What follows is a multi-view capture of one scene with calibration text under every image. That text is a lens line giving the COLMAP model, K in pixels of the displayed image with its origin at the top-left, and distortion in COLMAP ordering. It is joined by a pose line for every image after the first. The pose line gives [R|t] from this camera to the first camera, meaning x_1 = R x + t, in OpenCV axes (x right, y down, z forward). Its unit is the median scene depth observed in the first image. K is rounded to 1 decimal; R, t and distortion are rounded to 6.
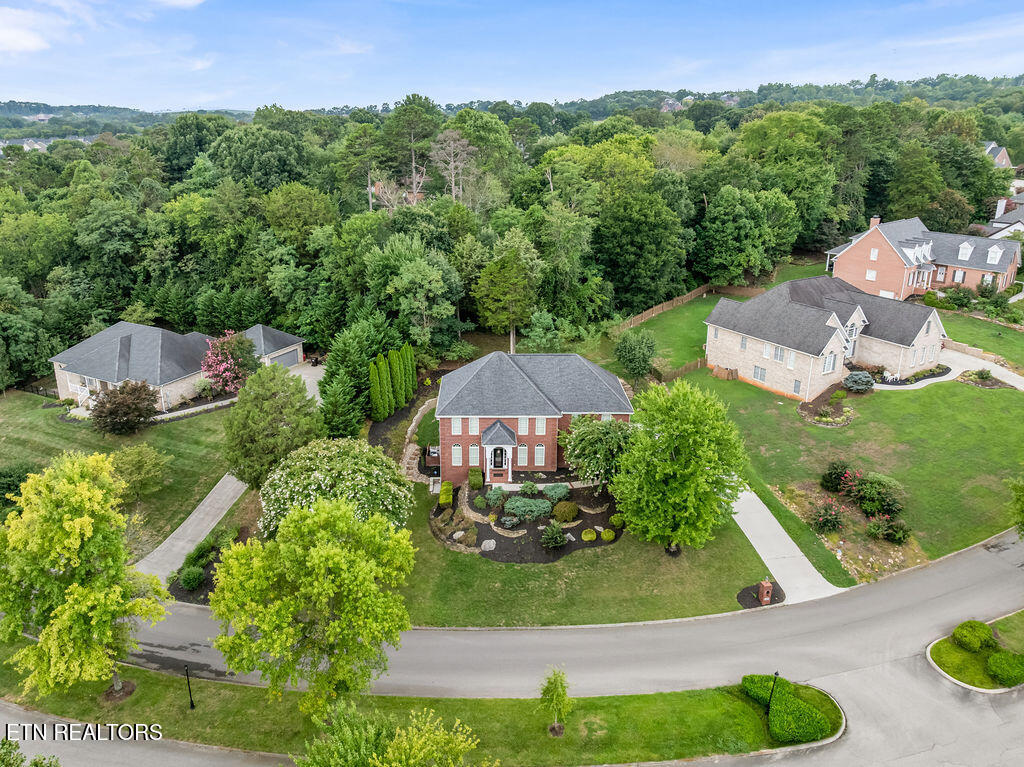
lens RADIAL K [[735.7, 0, 502.0], [0, 735.7, 382.8], [0, 0, 1]] dist [-0.048613, -0.002838]
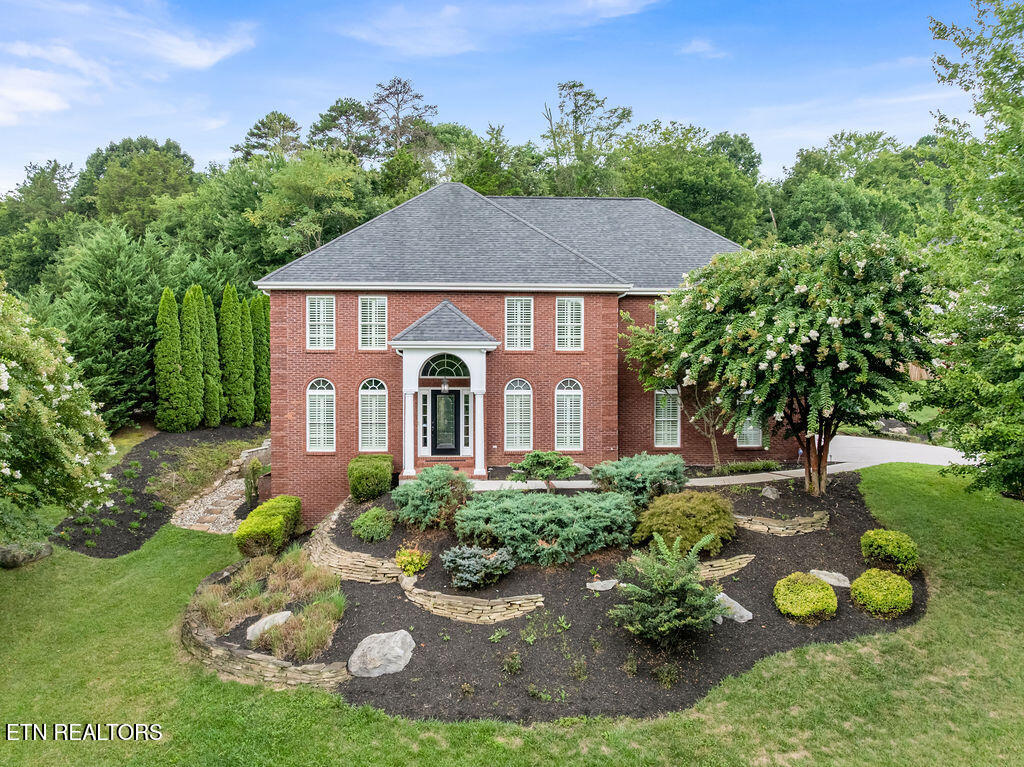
lens RADIAL K [[735.7, 0, 521.3], [0, 735.7, 384.5], [0, 0, 1]] dist [-0.048613, -0.002838]
pose [[0.998737, -0.005360, 0.049950, 0.014077], [0.021798, 0.942049, -0.334765, 0.216716], [-0.045261, 0.335431, 0.940977, 0.745020]]
